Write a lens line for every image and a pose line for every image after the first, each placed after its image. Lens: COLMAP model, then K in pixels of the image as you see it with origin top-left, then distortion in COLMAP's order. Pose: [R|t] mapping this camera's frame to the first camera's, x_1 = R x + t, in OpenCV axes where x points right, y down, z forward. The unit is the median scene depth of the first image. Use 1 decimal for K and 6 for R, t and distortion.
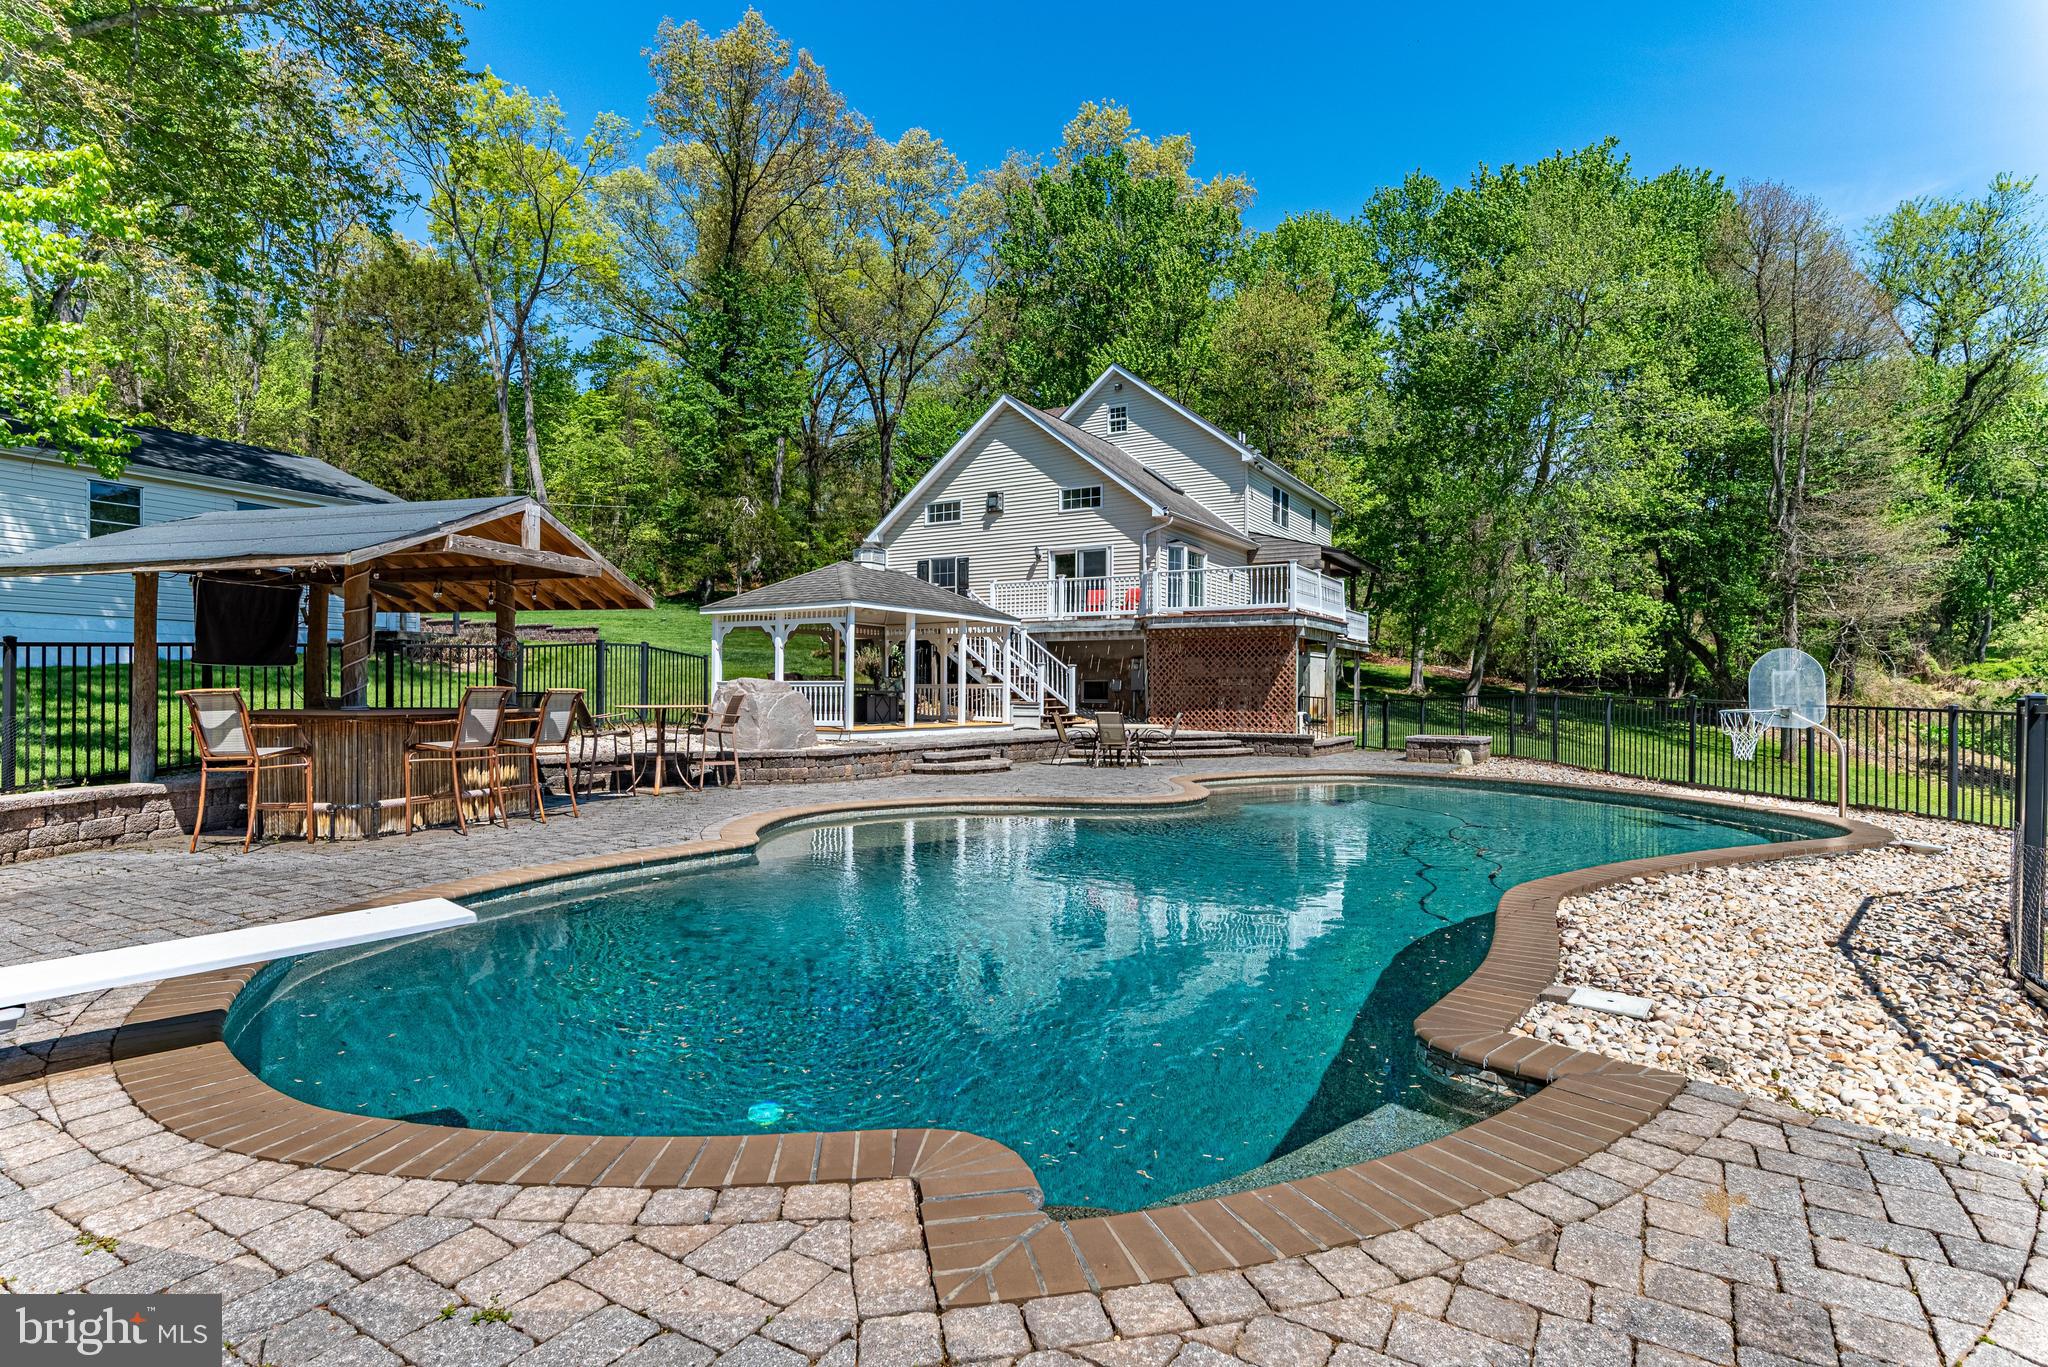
lens RADIAL K [[1031.7, 0, 1031.4], [0, 1031.7, 683.0], [0, 0, 1]] dist [-0.000415, -0.000259]
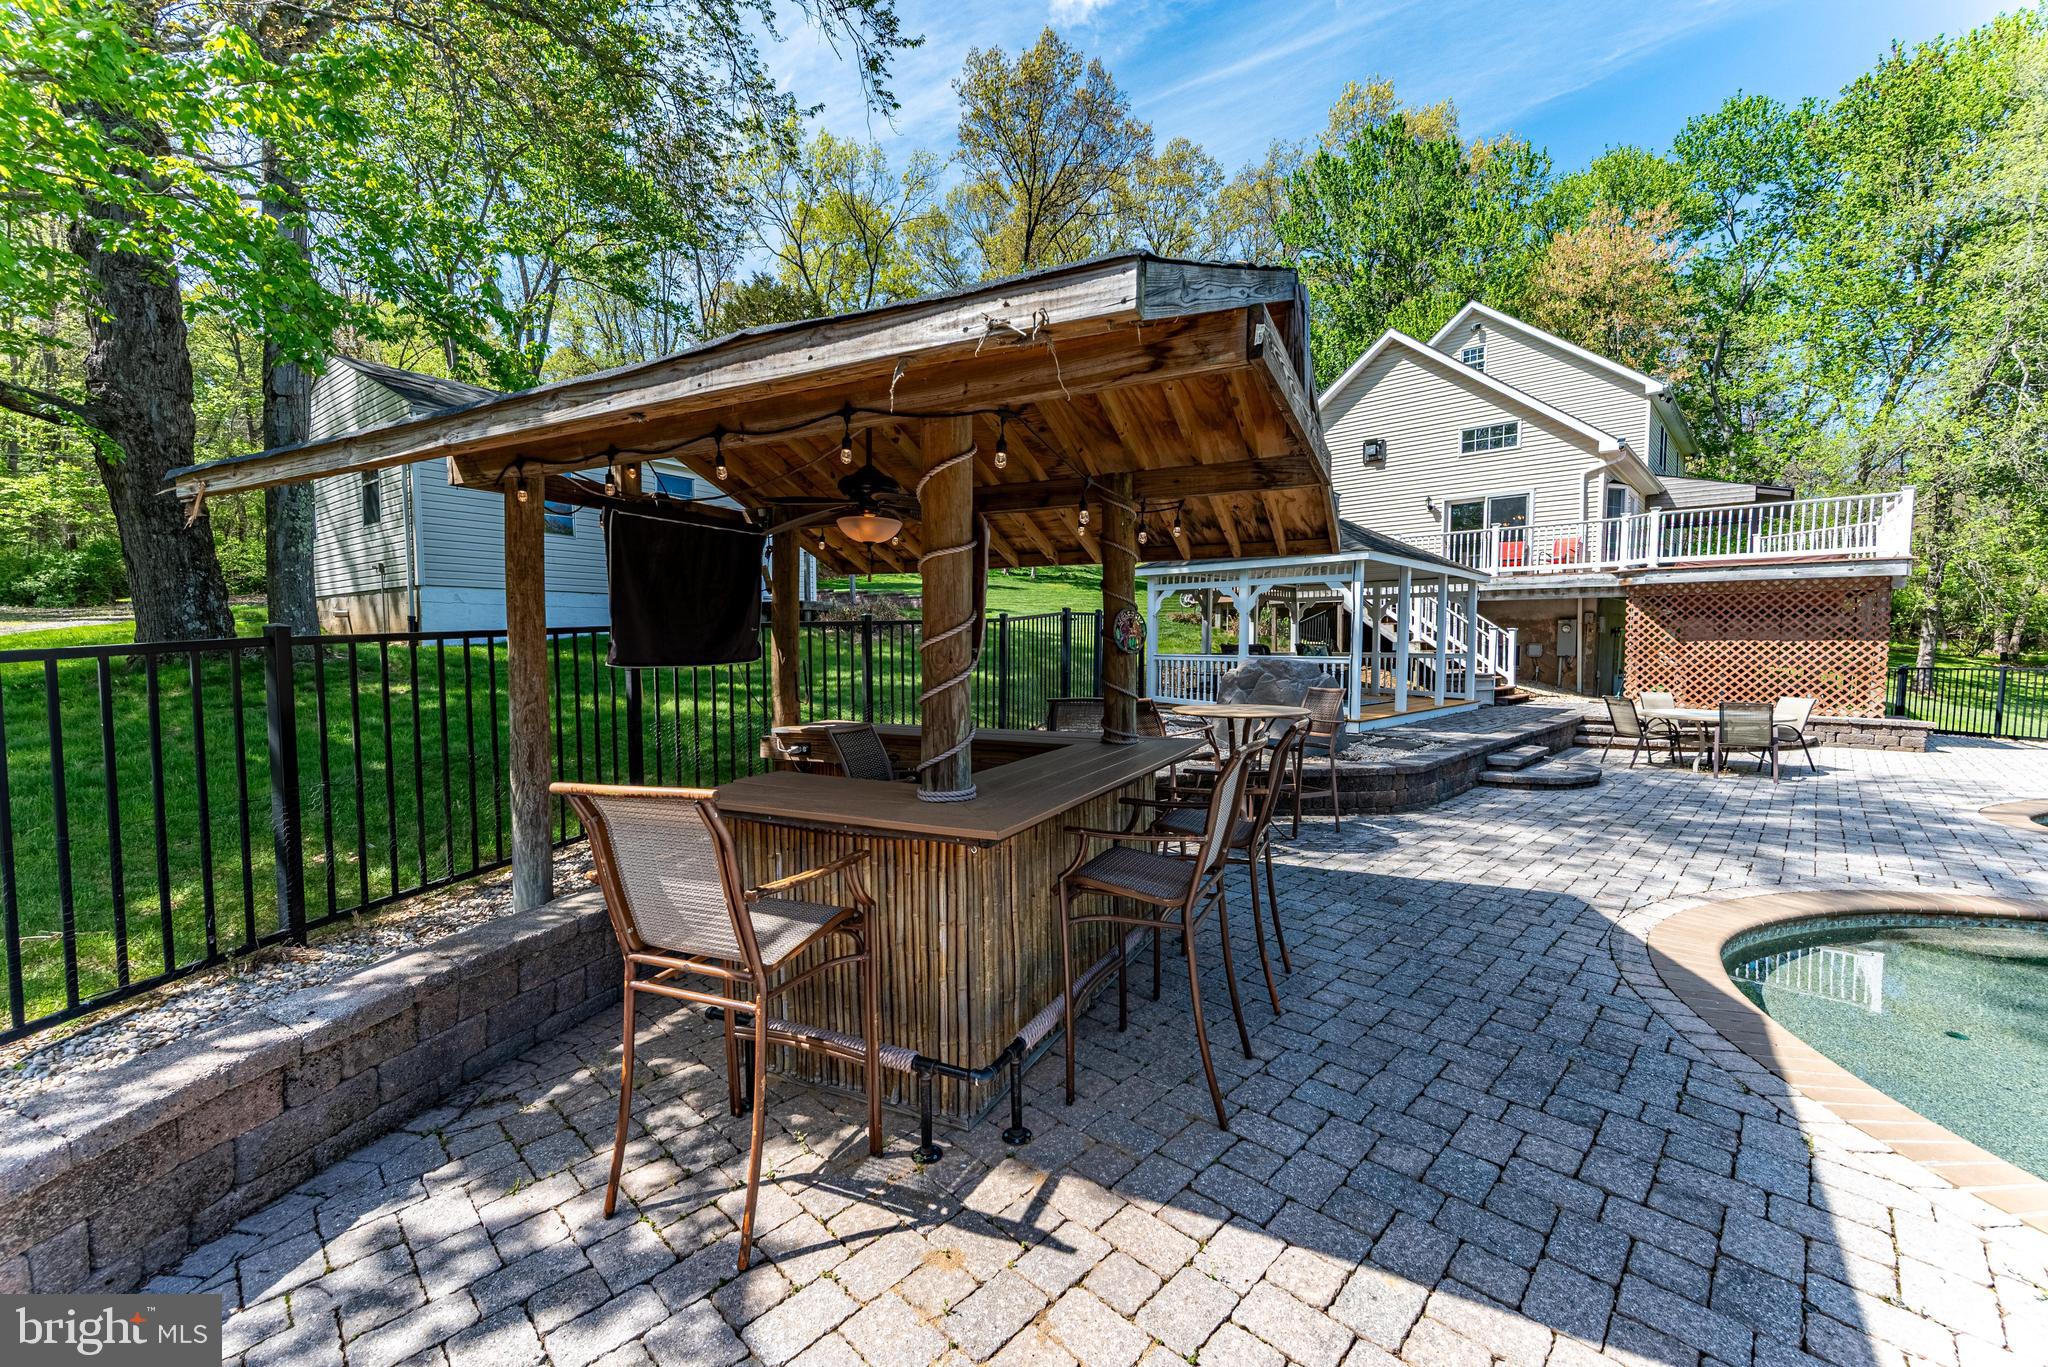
lens RADIAL K [[810.6, 0, 1028.2], [0, 810.6, 685.9], [0, 0, 1]] dist [-0.001937, -0.000044]
pose [[0.974968, 0.006675, -0.222243, -0.198333], [0.007118, 0.998100, 0.061207, -0.013804], [0.222230, -0.061257, 0.973068, 0.247410]]
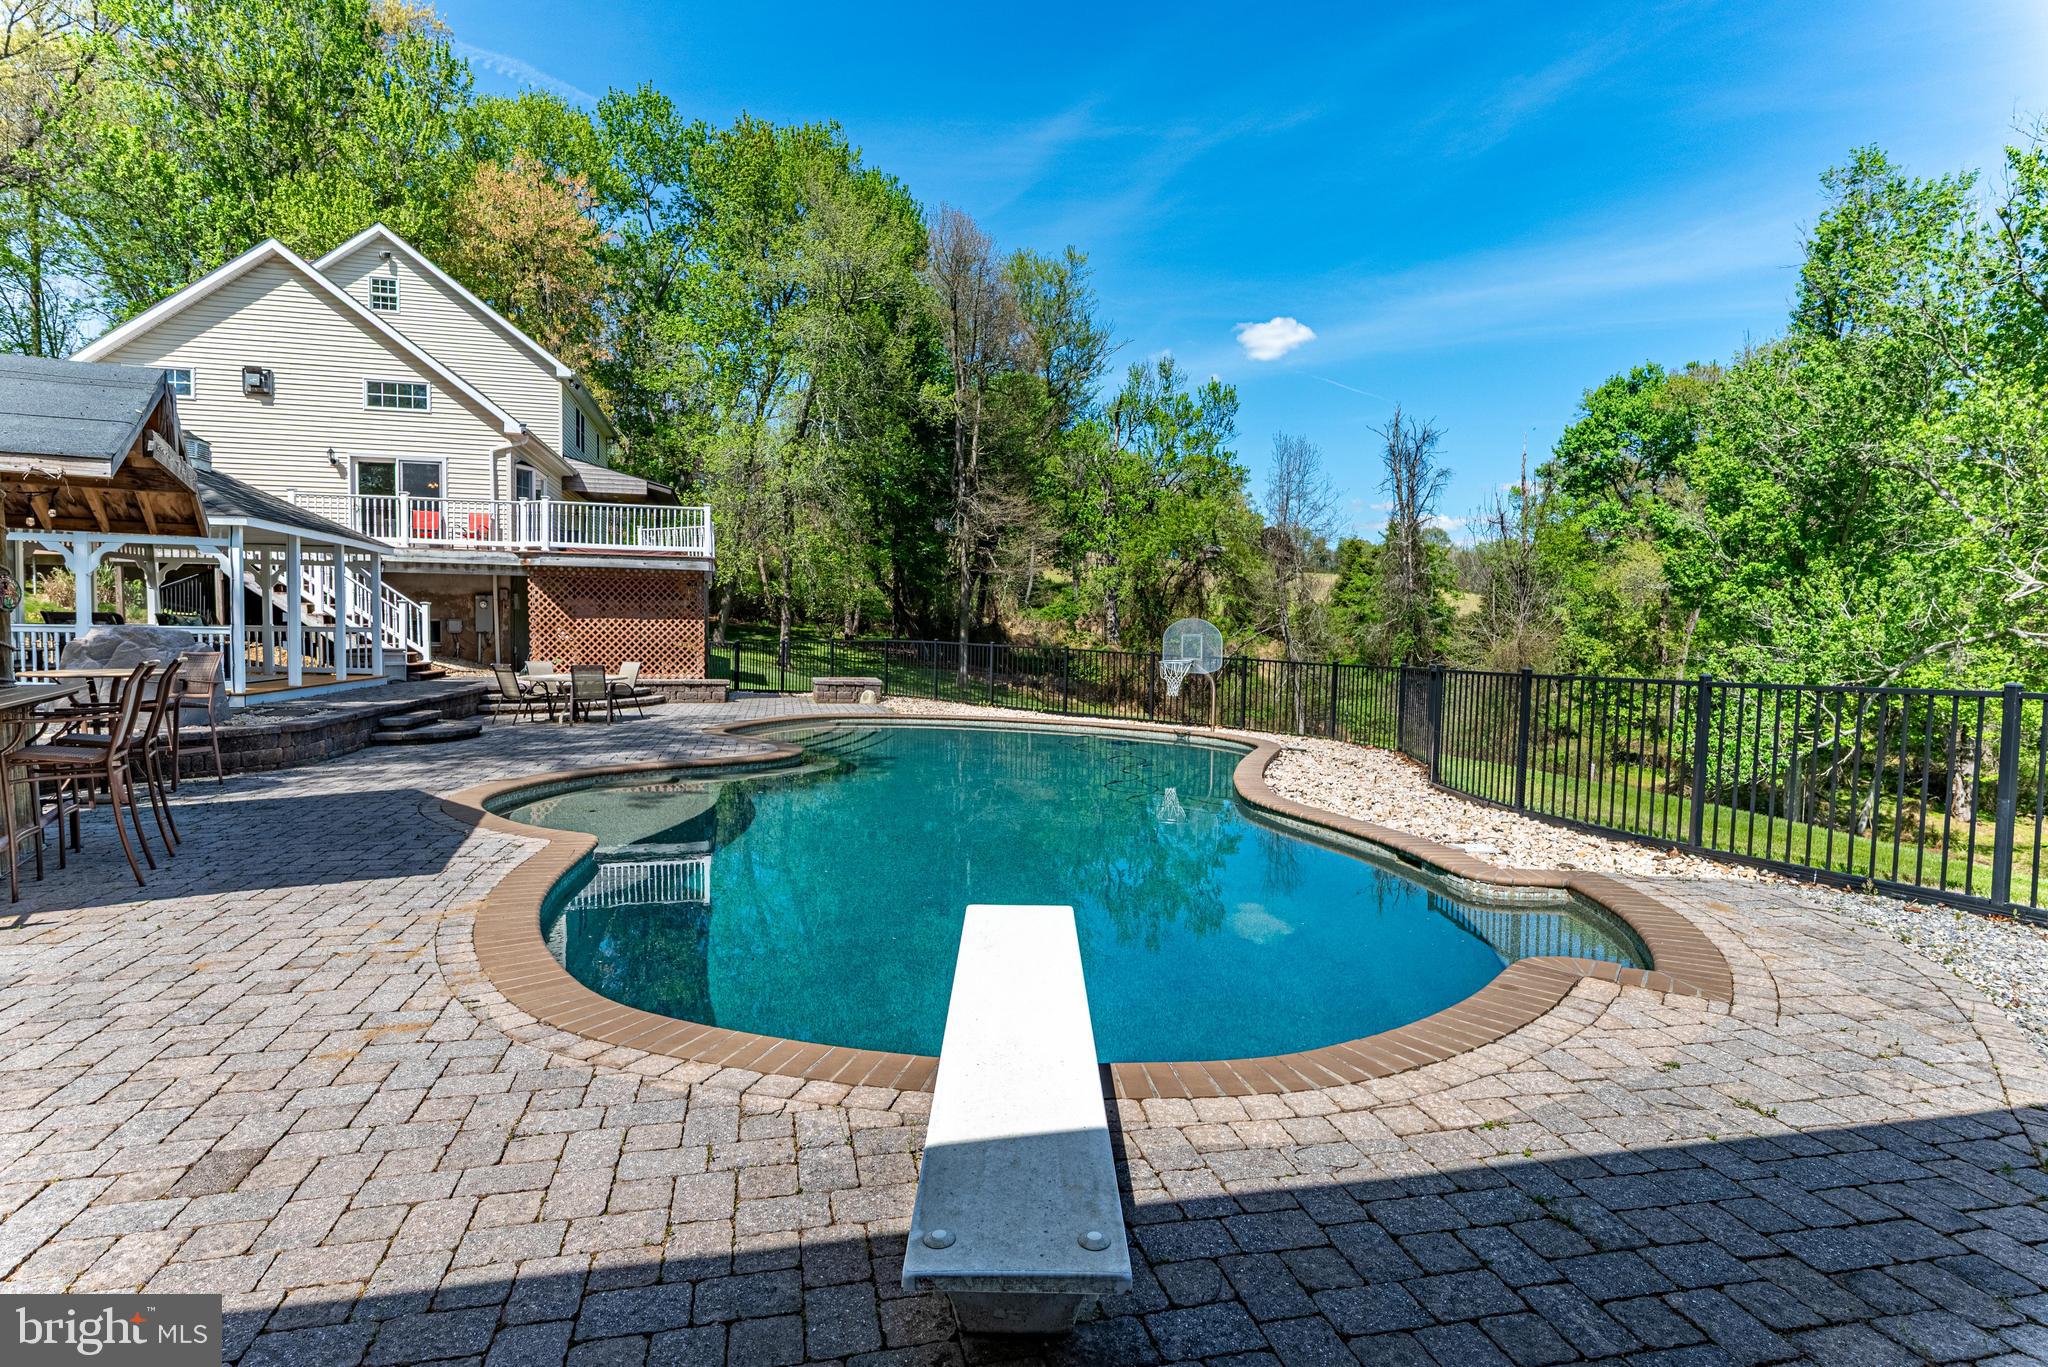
lens RADIAL K [[1081.0, 0, 1016.0], [0, 1081.0, 689.7], [0, 0, 1]] dist [-0.000799, -0.000857]
pose [[0.715927, -0.033181, 0.697387, -0.224271], [-0.017300, 0.997720, 0.065232, -0.012401], [-0.697961, -0.058766, 0.713720, 0.041397]]
